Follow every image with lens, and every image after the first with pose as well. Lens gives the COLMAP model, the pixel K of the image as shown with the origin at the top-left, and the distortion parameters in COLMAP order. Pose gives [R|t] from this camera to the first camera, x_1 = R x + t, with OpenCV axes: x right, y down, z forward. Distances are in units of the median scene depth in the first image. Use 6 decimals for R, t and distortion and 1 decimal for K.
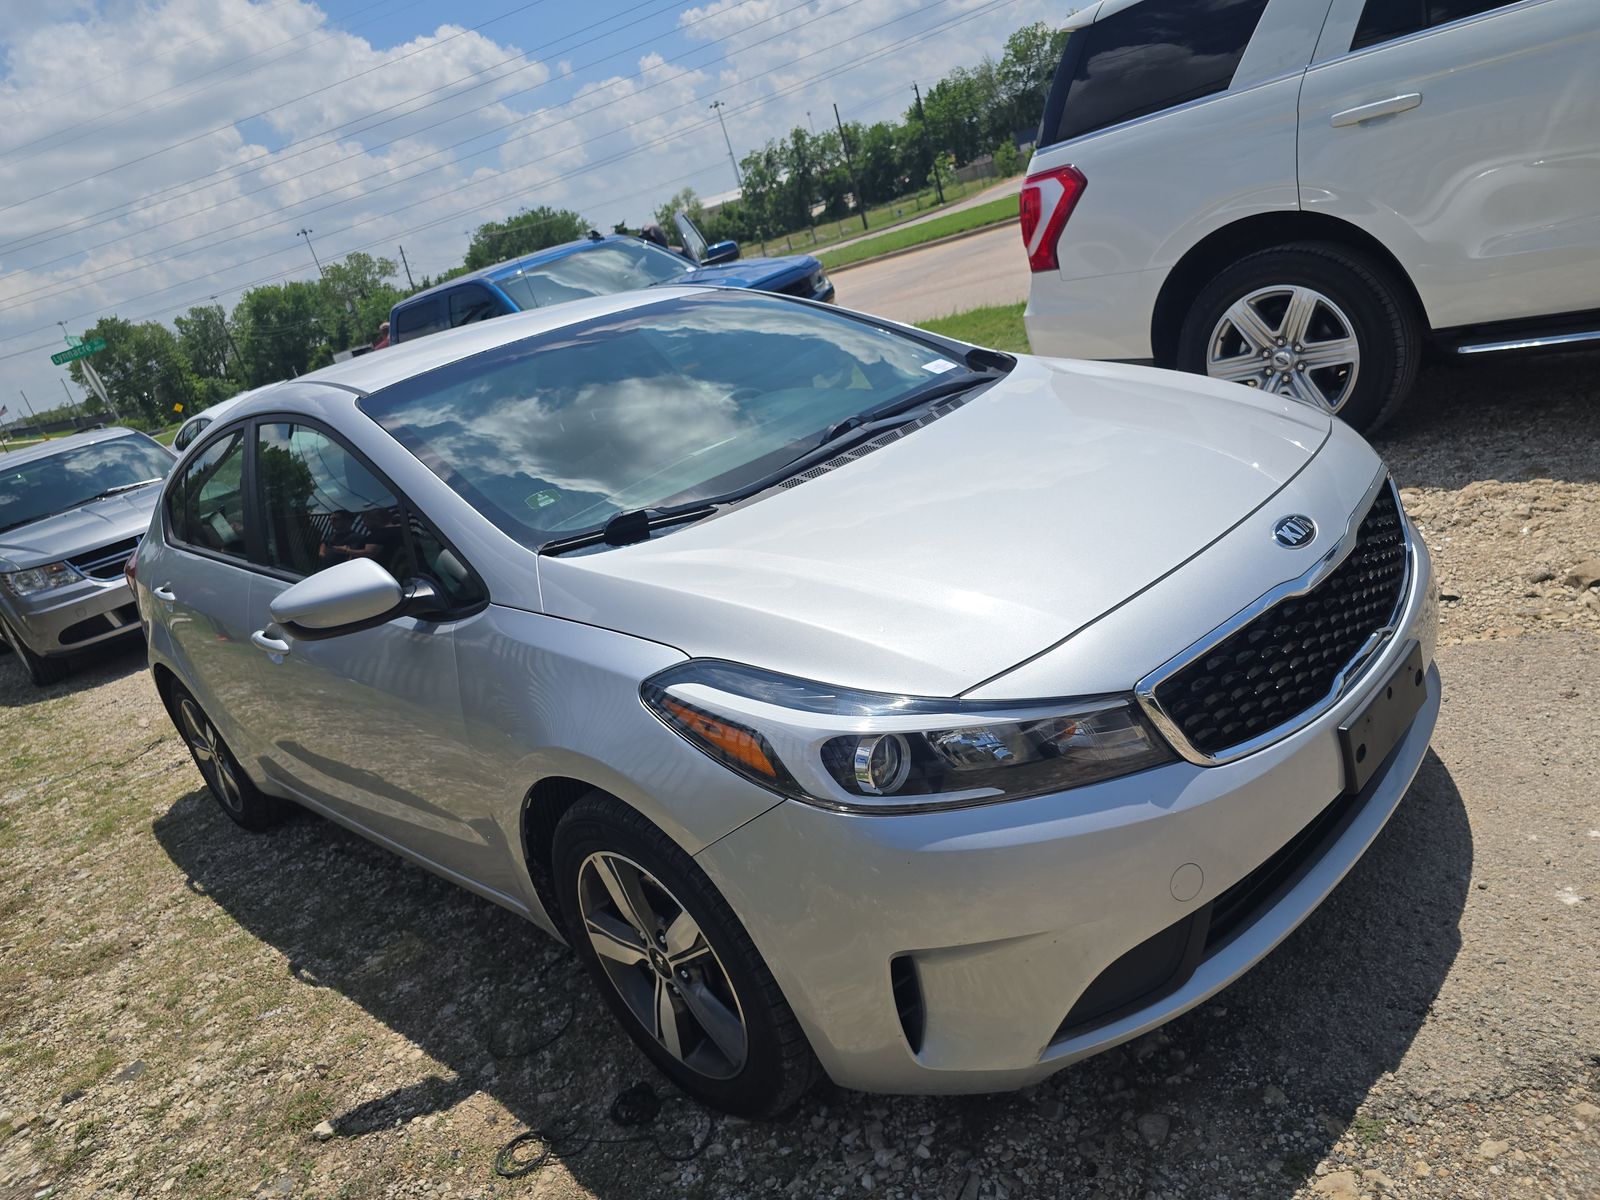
lens RADIAL K [[1100.4, 0, 800.0], [0, 1100.4, 600.0], [0, 0, 1]] dist [-0.005821, -0.005265]
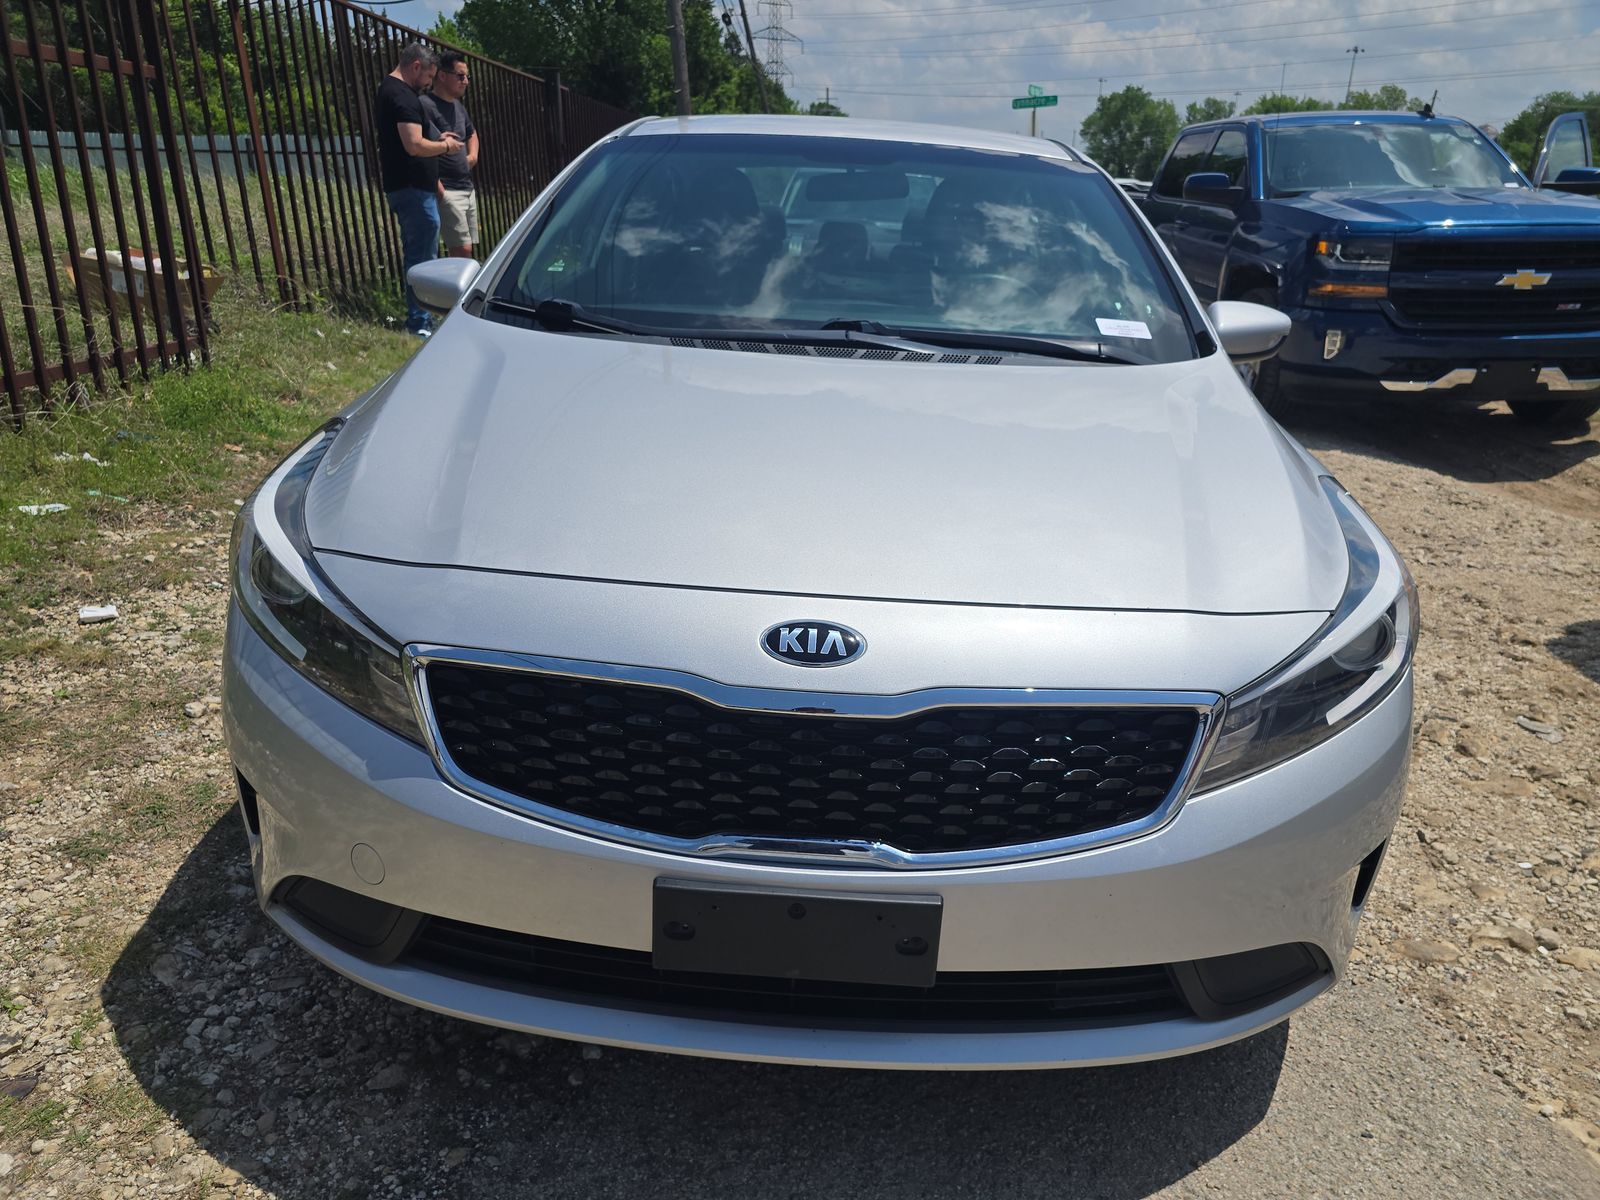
lens RADIAL K [[1100.4, 0, 800.0], [0, 1100.4, 600.0], [0, 0, 1]] dist [-0.005821, -0.005265]
pose [[0.627998, 0.520016, -0.578967, 0.628669], [-0.430425, 0.851913, 0.298294, -0.218674], [0.648346, 0.061874, 0.758827, 0.348368]]
